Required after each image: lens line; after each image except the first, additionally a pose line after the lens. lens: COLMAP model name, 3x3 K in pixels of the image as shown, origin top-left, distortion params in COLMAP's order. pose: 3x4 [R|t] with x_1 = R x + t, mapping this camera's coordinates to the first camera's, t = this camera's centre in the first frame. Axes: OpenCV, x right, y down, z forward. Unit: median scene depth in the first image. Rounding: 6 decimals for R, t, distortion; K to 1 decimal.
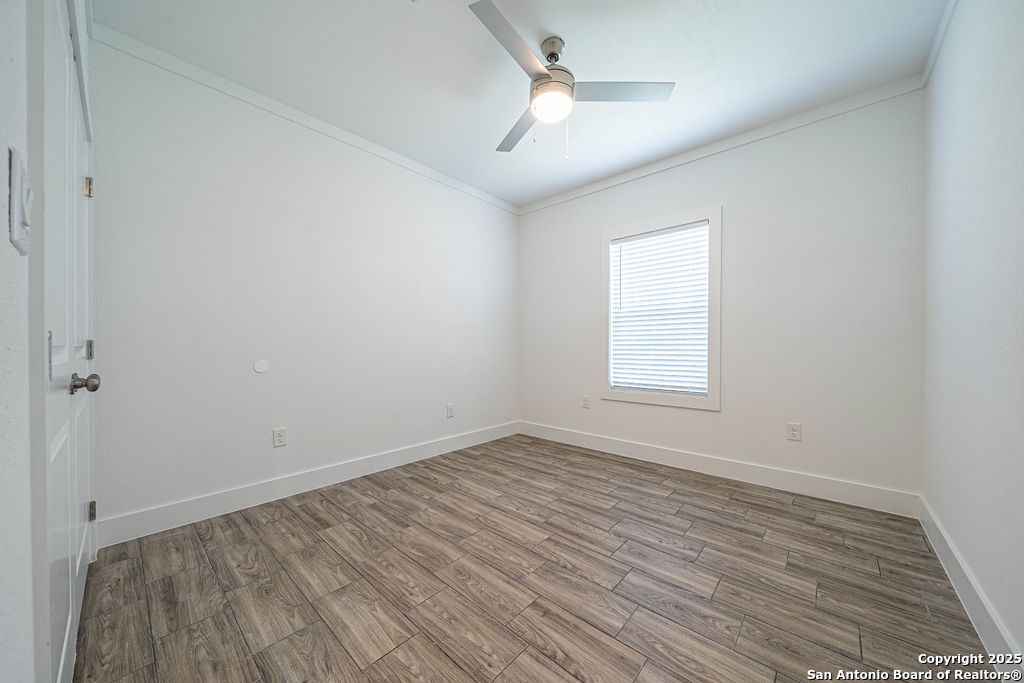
lens RADIAL K [[357.6, 0, 509.9], [0, 357.6, 349.1], [0, 0, 1]] dist [-0.001295, -0.000047]
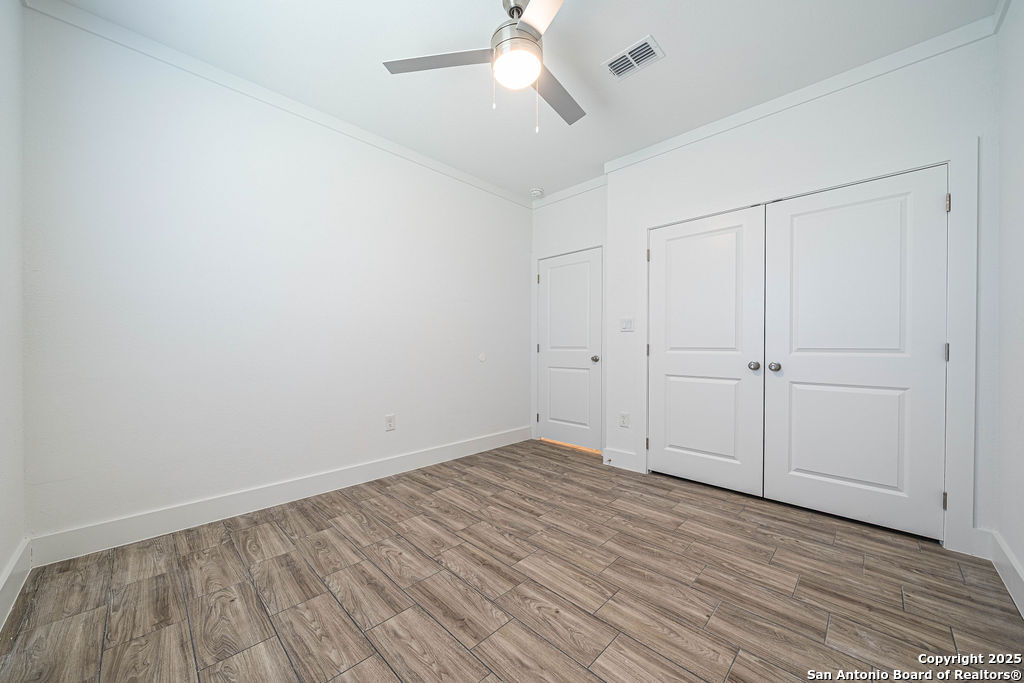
lens RADIAL K [[371.5, 0, 515.7], [0, 371.5, 350.7], [0, 0, 1]] dist [-0.000729, -0.000063]
pose [[-0.999496, -0.005346, 0.031278, 0.087524], [-0.004748, 0.999805, 0.019171, -0.015319], [-0.031375, 0.019013, -0.999327, 1.890781]]
